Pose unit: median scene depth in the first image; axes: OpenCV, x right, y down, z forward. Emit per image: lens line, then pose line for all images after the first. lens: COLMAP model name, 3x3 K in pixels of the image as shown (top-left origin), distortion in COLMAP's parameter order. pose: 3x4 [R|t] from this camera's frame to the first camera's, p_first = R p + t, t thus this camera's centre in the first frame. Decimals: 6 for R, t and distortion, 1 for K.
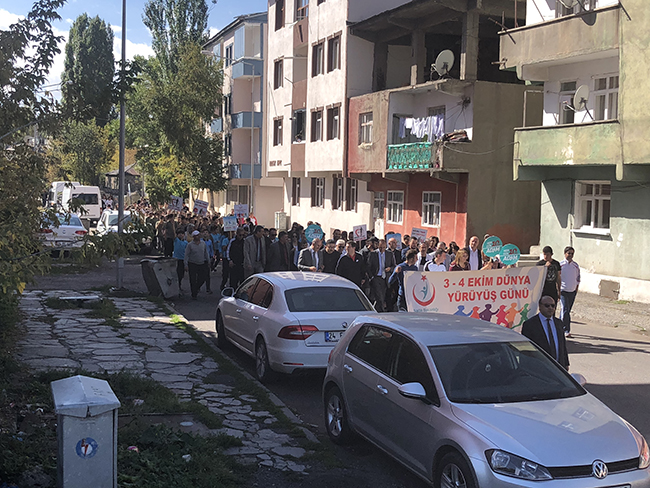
lens RADIAL K [[1032.9, 0, 325.0], [0, 1032.9, 244.0], [0, 0, 1]] dist [0.119993, -0.002613]
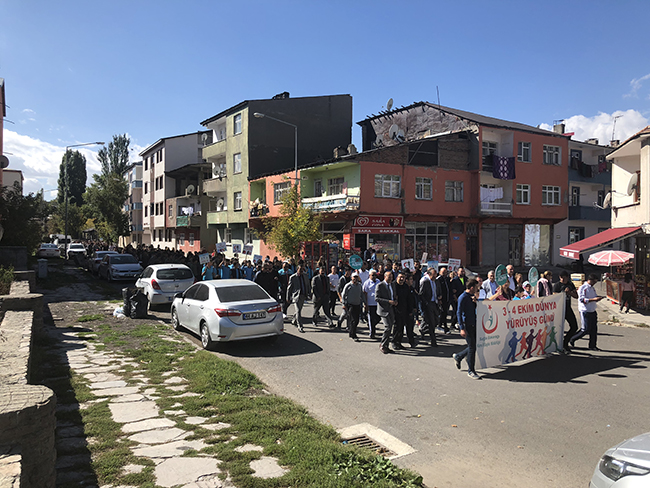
lens RADIAL K [[536.5, 0, 325.0], [0, 536.5, 244.0], [0, 0, 1]] dist [-0.003274, -0.000666]
pose [[0.977468, -0.024800, 0.209622, 0.114558], [0.032668, 0.998883, -0.034153, 0.030181], [-0.208541, 0.040231, 0.977186, -0.379327]]
